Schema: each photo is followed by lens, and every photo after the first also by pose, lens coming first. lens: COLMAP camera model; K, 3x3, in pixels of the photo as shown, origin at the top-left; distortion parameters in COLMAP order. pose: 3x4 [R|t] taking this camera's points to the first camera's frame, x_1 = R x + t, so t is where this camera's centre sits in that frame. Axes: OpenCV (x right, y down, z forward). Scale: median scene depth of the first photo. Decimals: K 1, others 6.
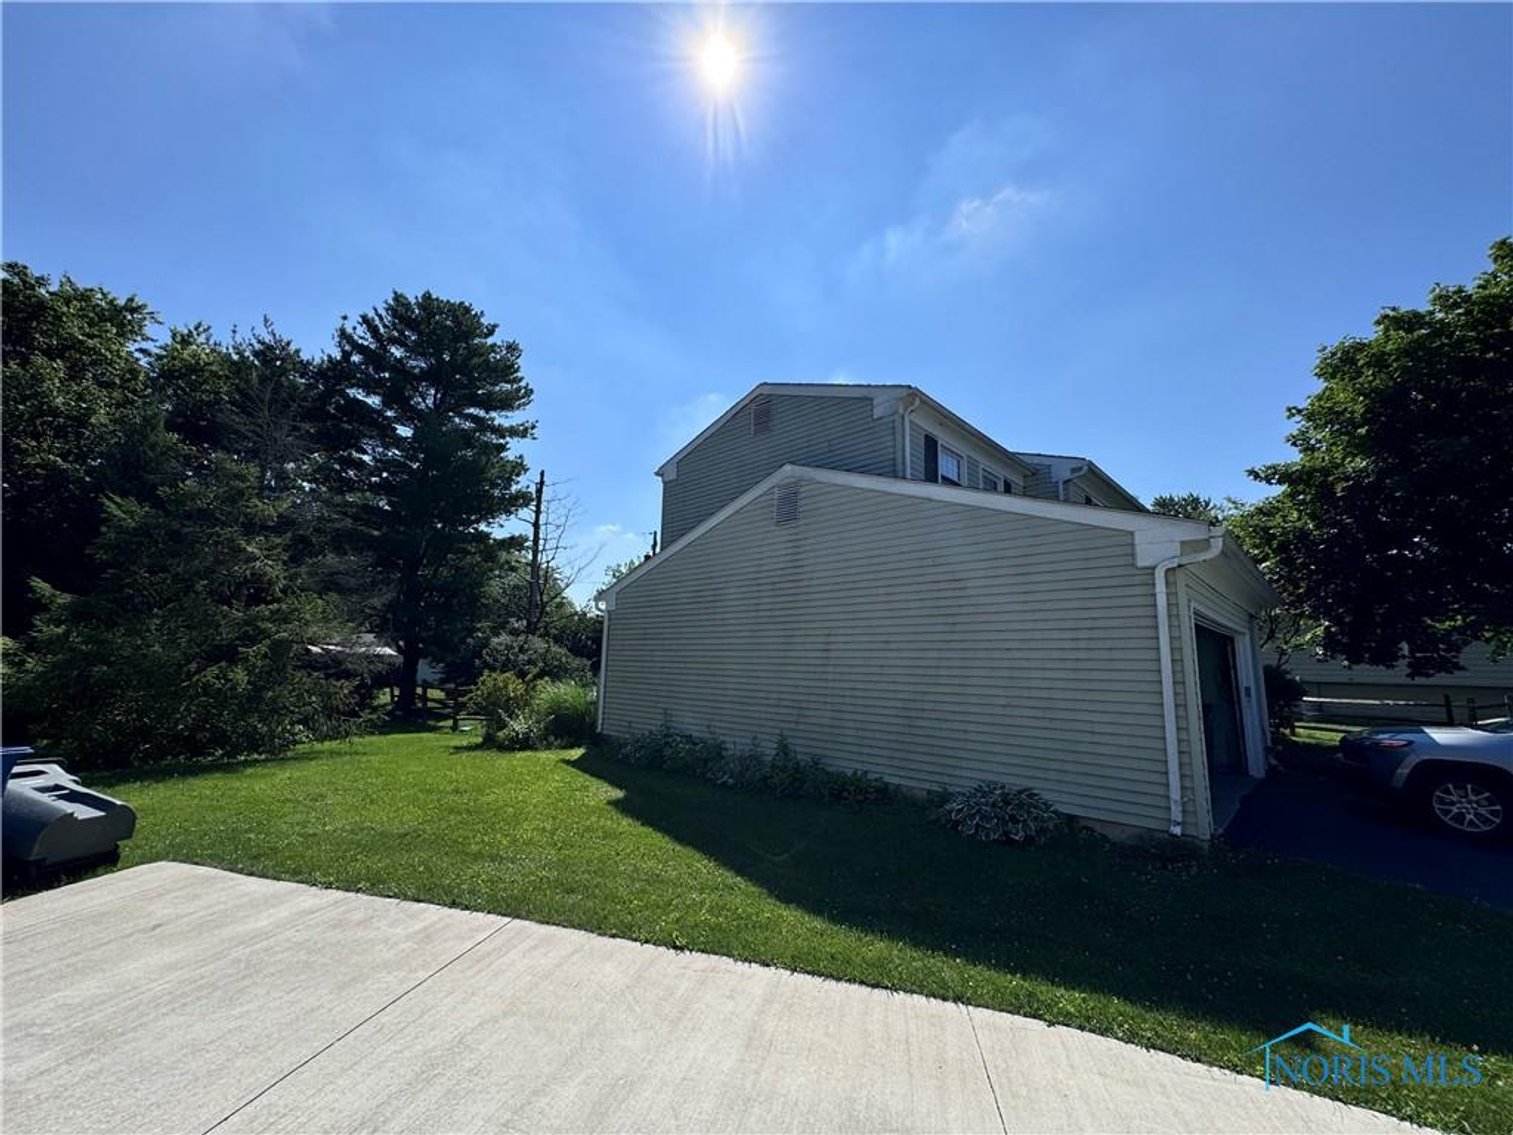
lens RADIAL K [[600.4, 0, 756.5], [0, 600.4, 567.5], [0, 0, 1]] dist [-0.002512, -0.000225]
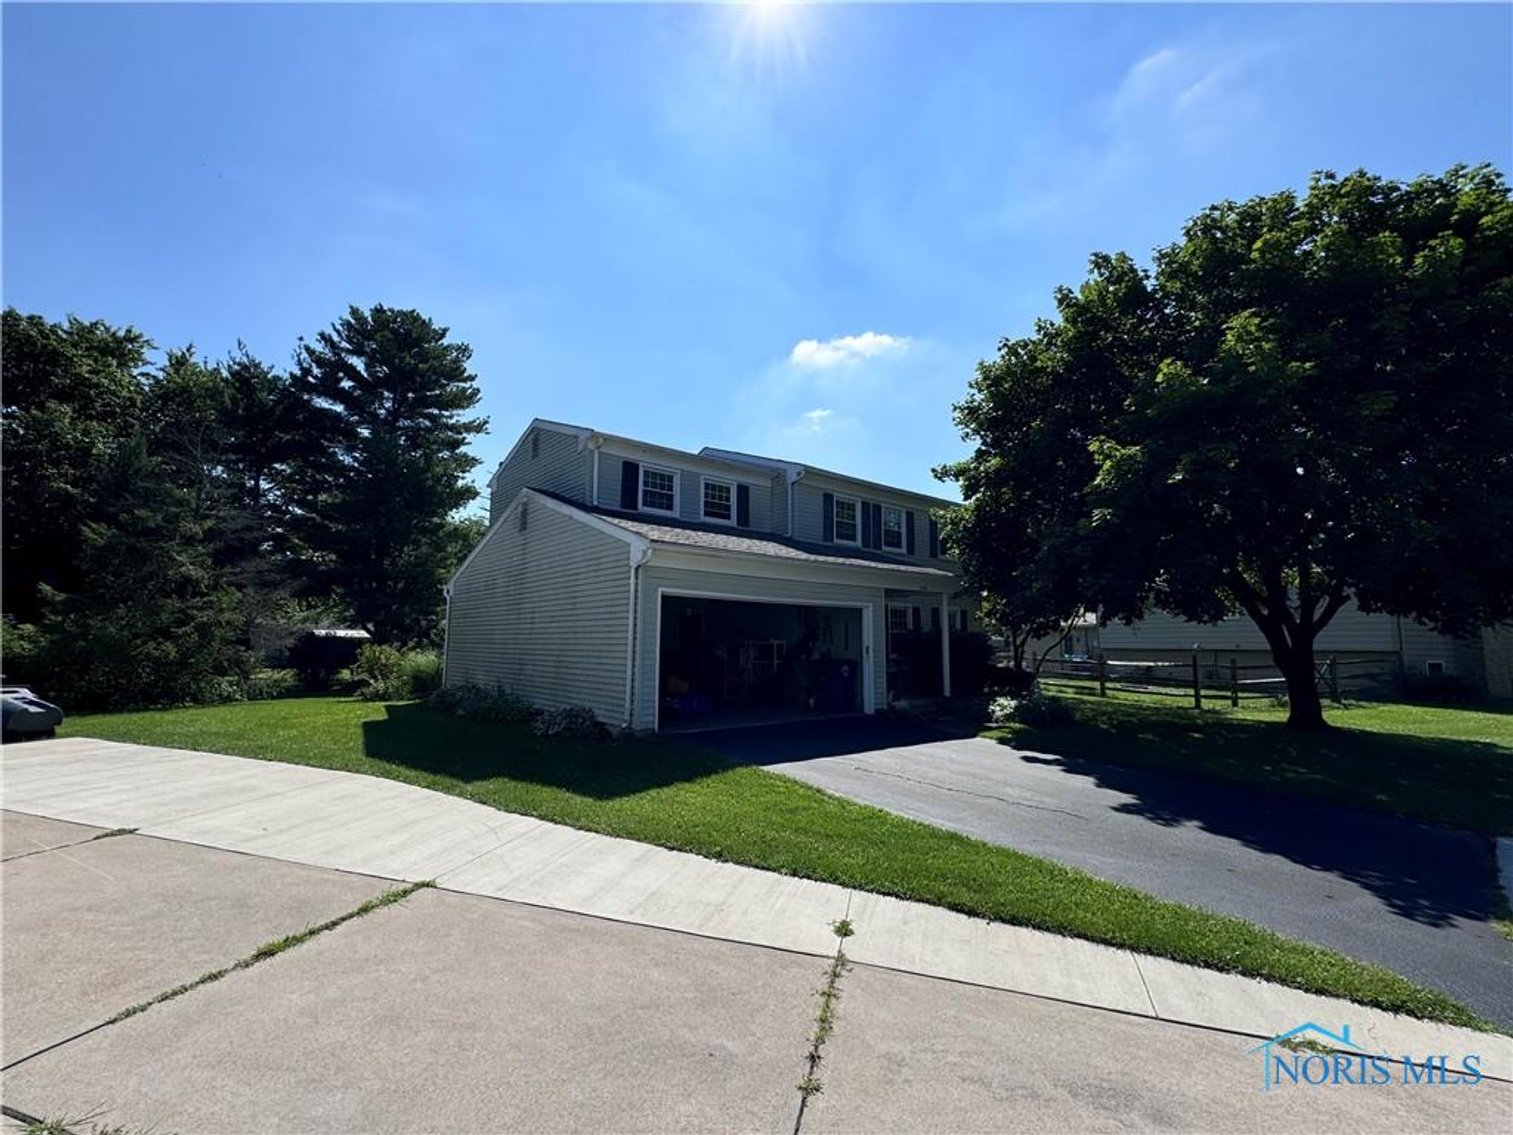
lens RADIAL K [[663.7, 0, 756.5], [0, 663.7, 567.5], [0, 0, 1]] dist [0.001779, -0.001179]
pose [[0.994481, -0.024690, -0.101974, 0.287464], [0.029085, 0.998701, 0.041838, -0.015445], [0.100809, -0.044573, 0.993907, -0.178134]]
